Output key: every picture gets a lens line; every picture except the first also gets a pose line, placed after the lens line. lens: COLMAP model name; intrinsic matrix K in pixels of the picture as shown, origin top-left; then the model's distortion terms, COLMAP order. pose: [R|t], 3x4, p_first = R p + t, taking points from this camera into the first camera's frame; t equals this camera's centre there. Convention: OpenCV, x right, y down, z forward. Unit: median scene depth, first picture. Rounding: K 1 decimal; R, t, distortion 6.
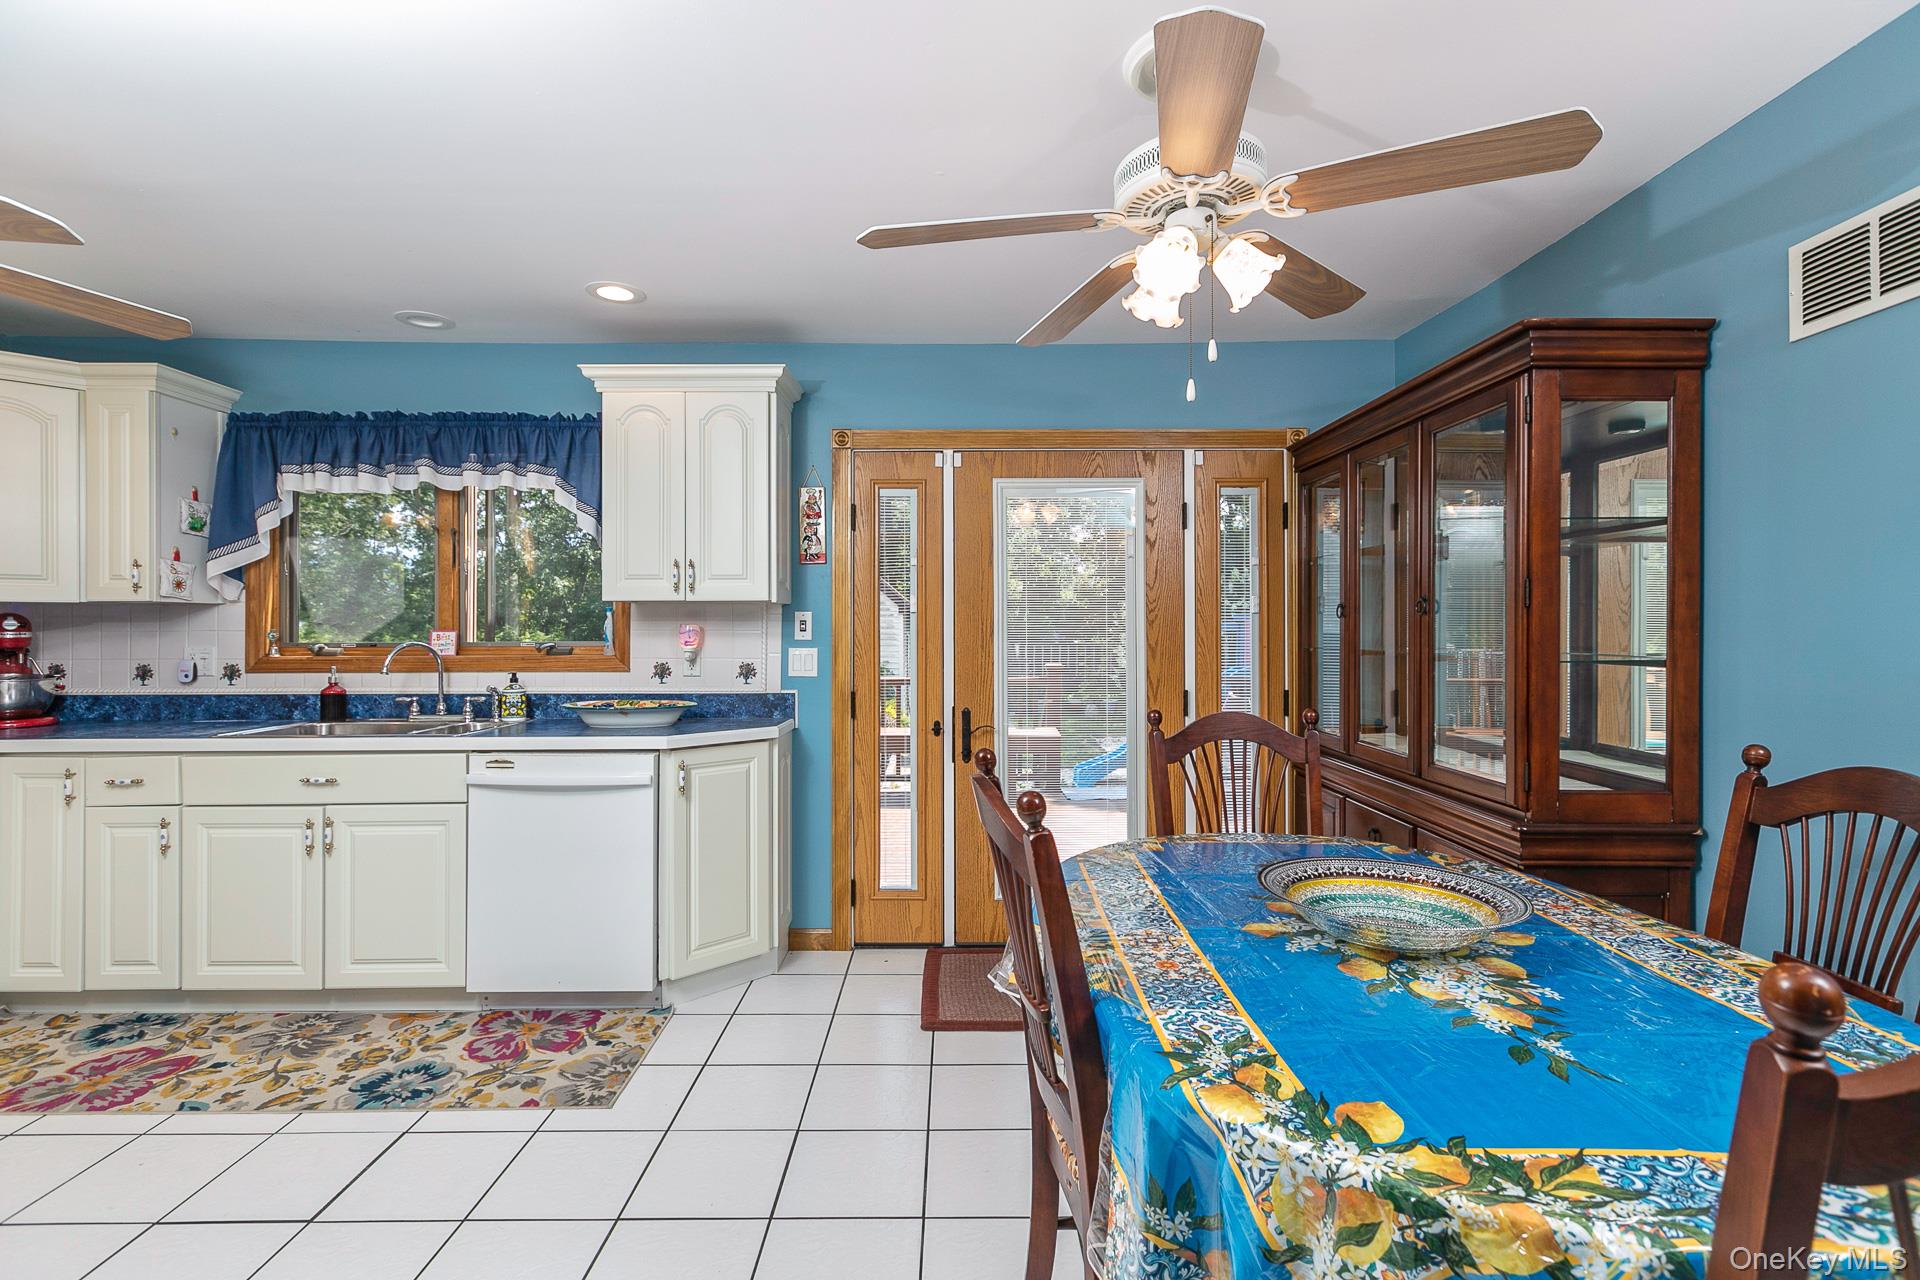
lens RADIAL K [[885.3, 0, 958.3], [0, 885.3, 622.8], [0, 0, 1]] dist [0.005723, 0.000453]
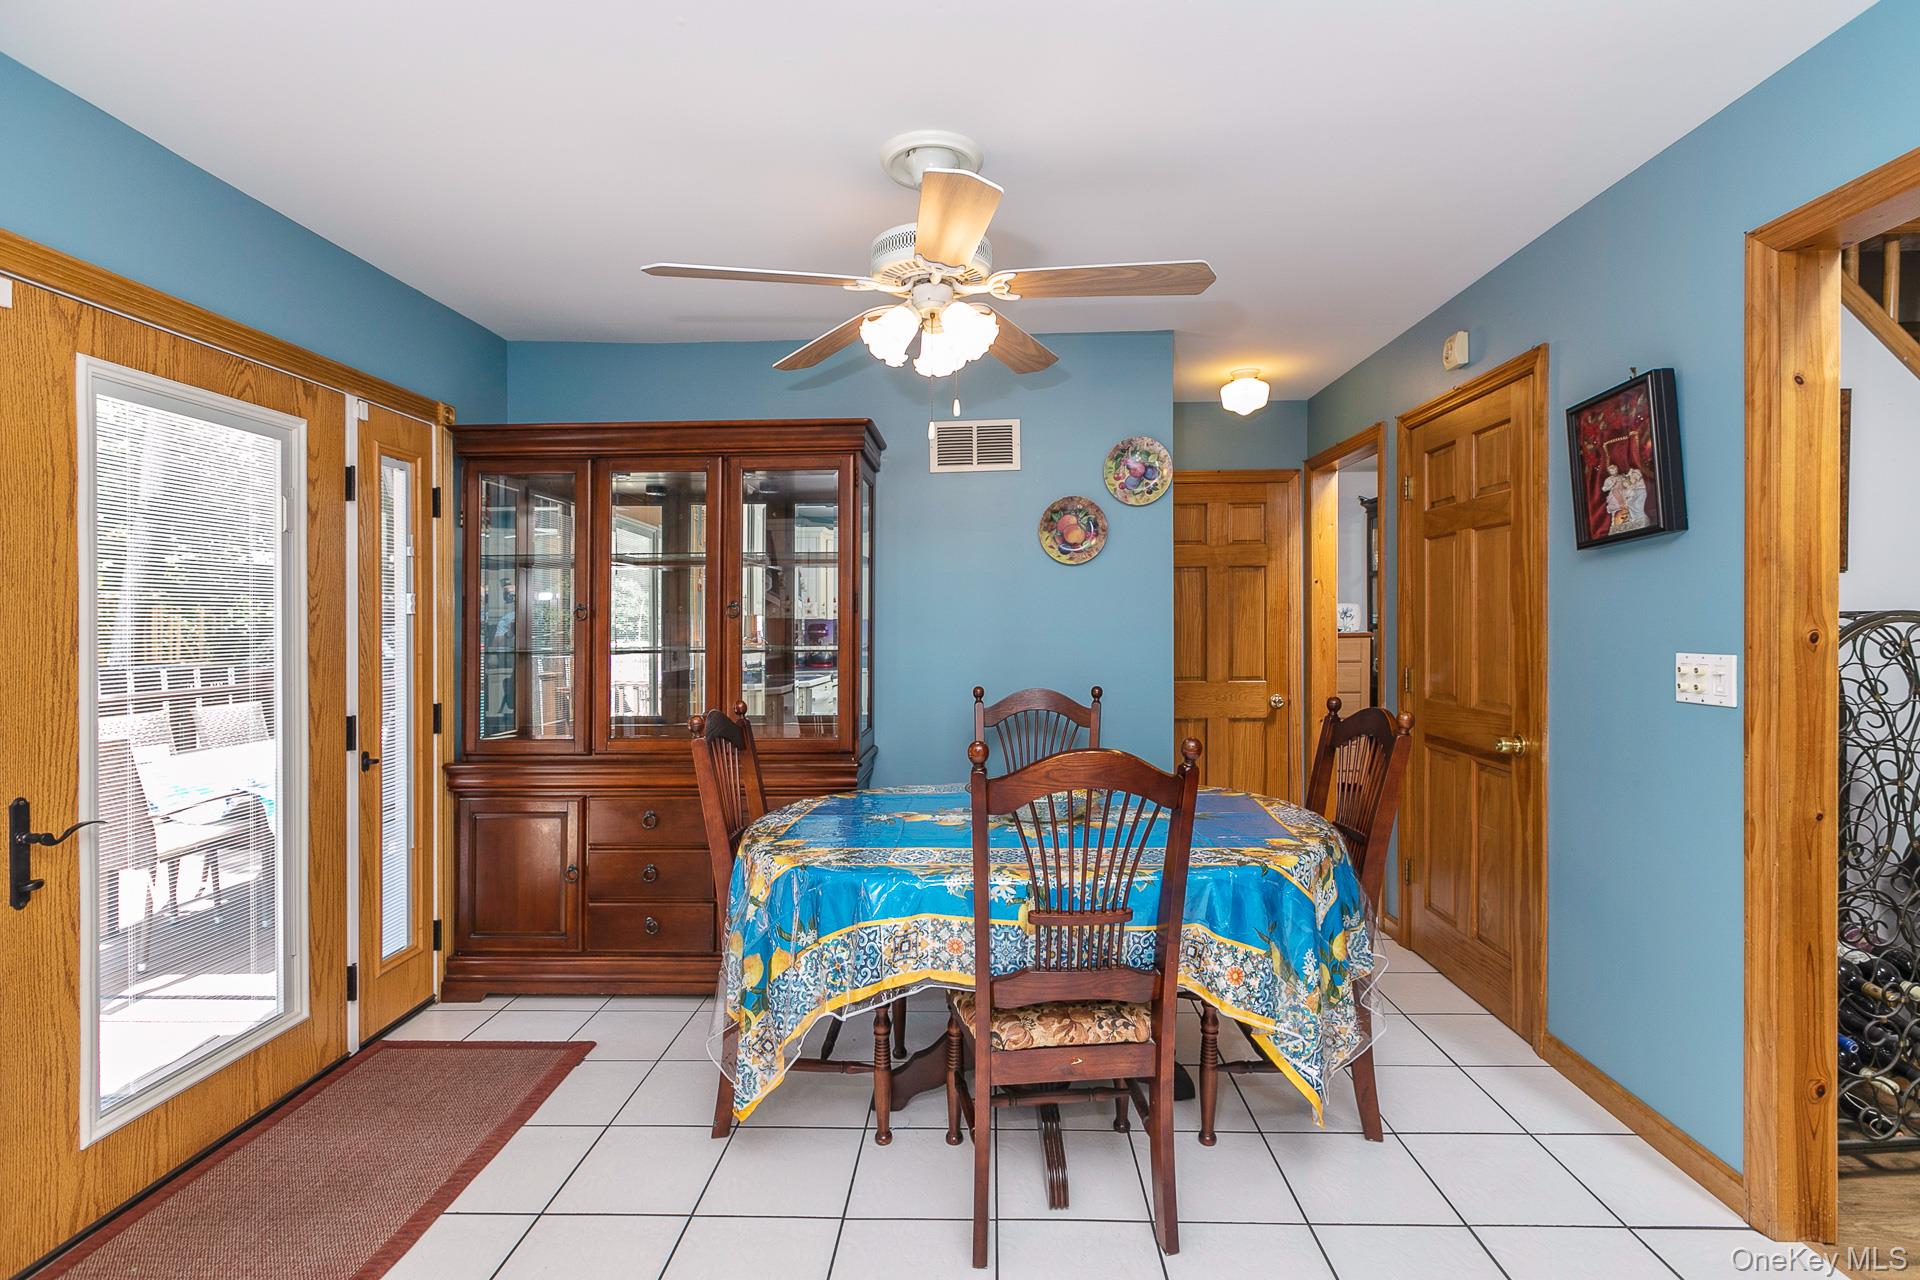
lens RADIAL K [[869.7, 0, 965.1], [0, 869.7, 620.3], [0, 0, 1]] dist [0.002938, -0.000322]
pose [[0.032172, 0.006484, 0.999461, -0.482458], [0.006127, 0.999959, -0.006684, 0.003298], [-0.999464, 0.006339, 0.032131, 0.476800]]
